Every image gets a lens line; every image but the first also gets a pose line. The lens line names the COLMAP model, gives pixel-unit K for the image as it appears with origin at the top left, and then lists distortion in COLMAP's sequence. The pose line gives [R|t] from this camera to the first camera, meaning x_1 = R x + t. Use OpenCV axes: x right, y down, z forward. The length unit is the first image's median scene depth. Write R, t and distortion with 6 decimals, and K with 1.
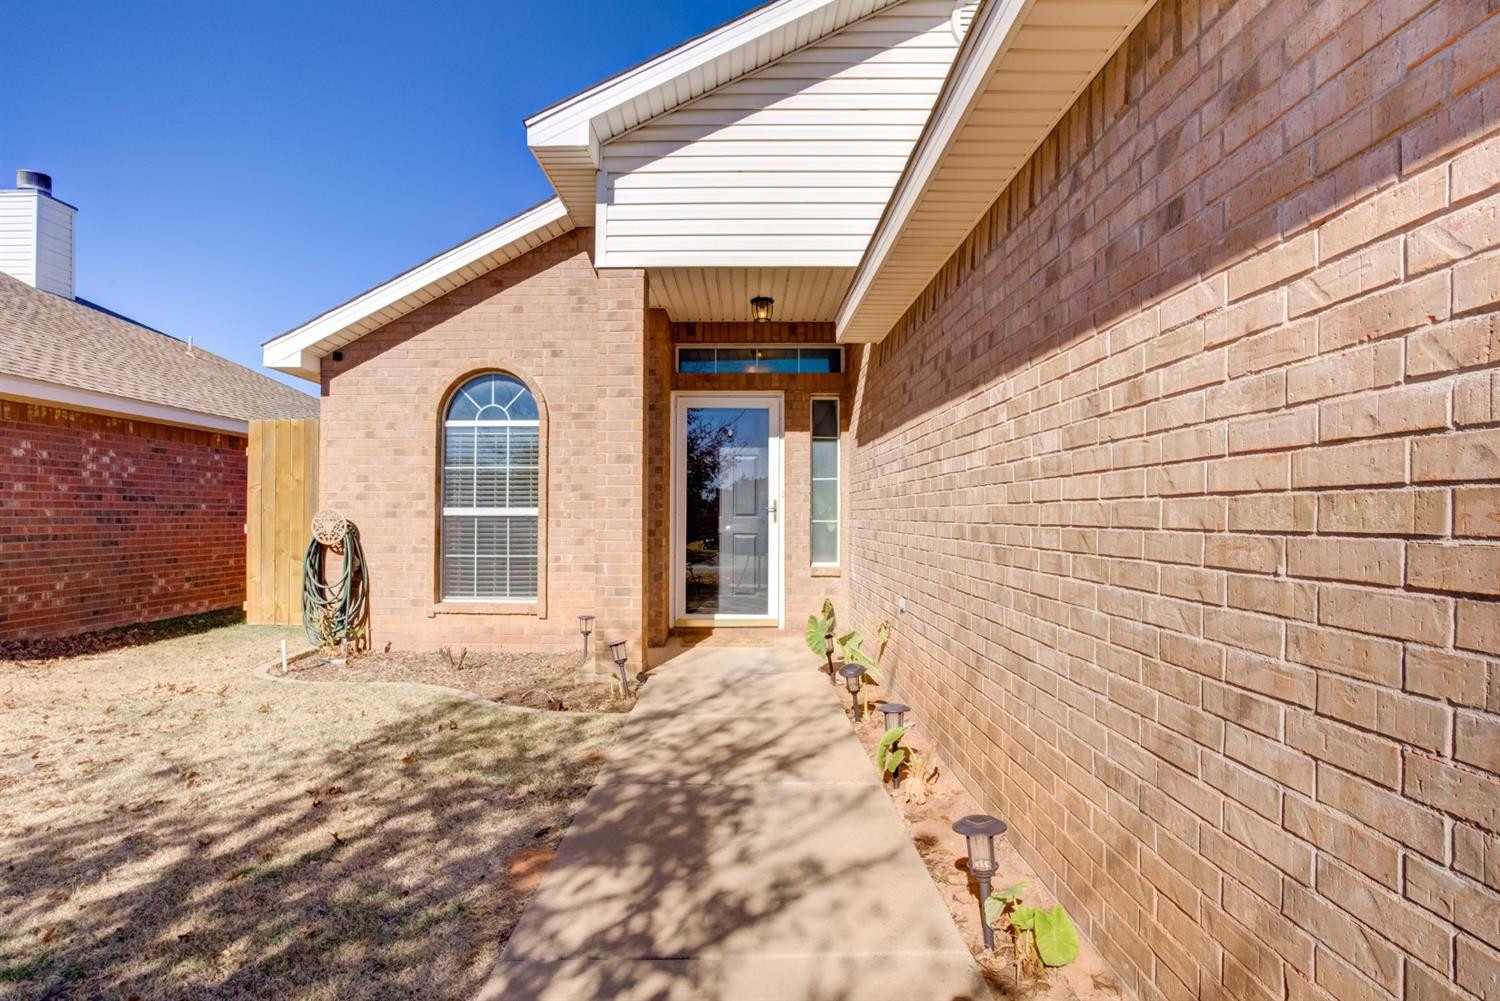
lens RADIAL K [[774.3, 0, 746.7], [0, 774.3, 504.2], [0, 0, 1]] dist [-0.081624, 0.048173]
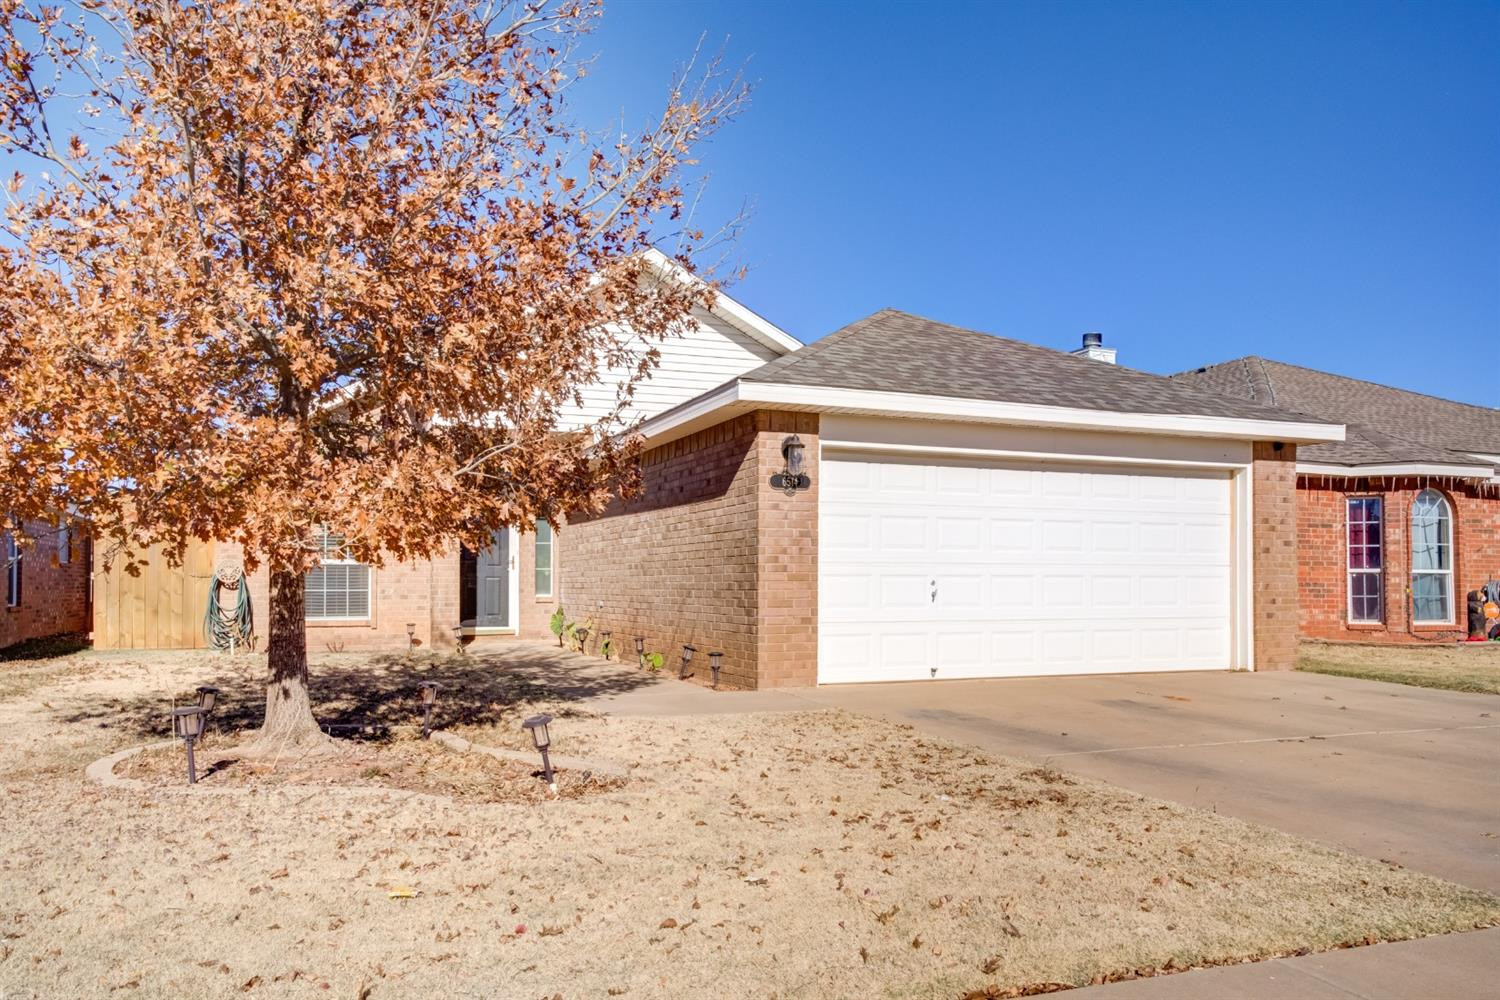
lens RADIAL K [[1071.6, 0, 691.8], [0, 1071.6, 563.9], [0, 0, 1]] dist [0.020085, 0.000735]
pose [[0.937719, 0.004152, 0.347371, -0.416638], [-0.002246, 0.999980, -0.005888, 0.025327], [-0.347388, 0.004741, 0.937709, -1.309745]]
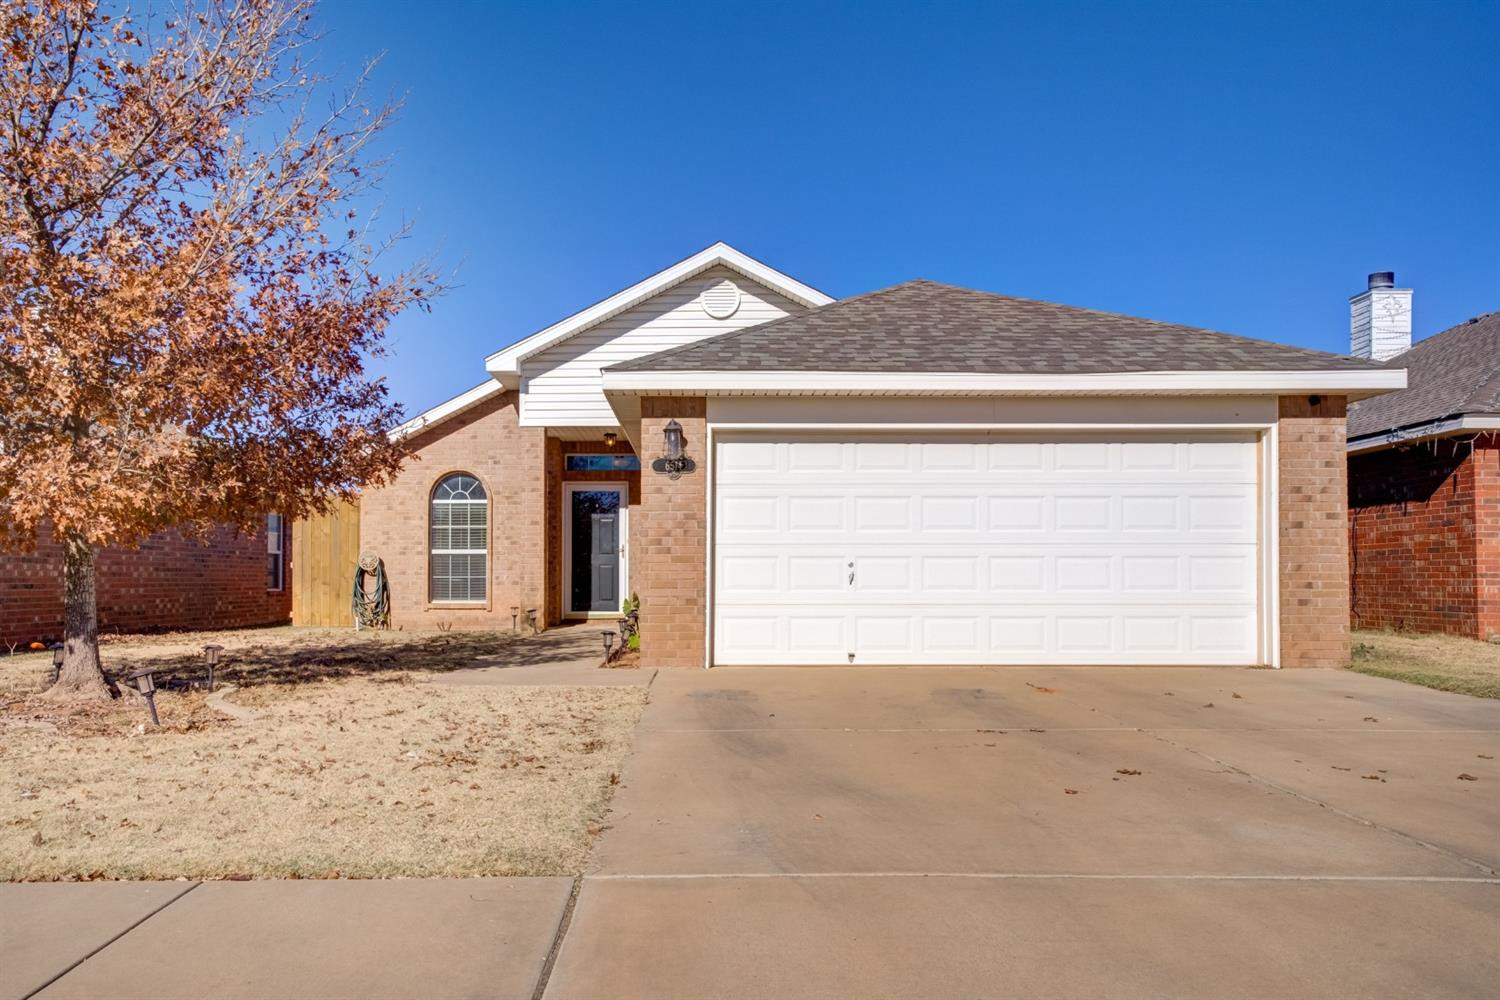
lens RADIAL K [[1071.6, 0, 691.8], [0, 1071.6, 563.9], [0, 0, 1]] dist [0.020085, 0.000735]
pose [[0.999887, -0.003672, -0.014589, 0.239150], [0.003667, 0.999993, -0.000377, 0.041202], [0.014590, 0.000324, 0.999894, -1.471767]]
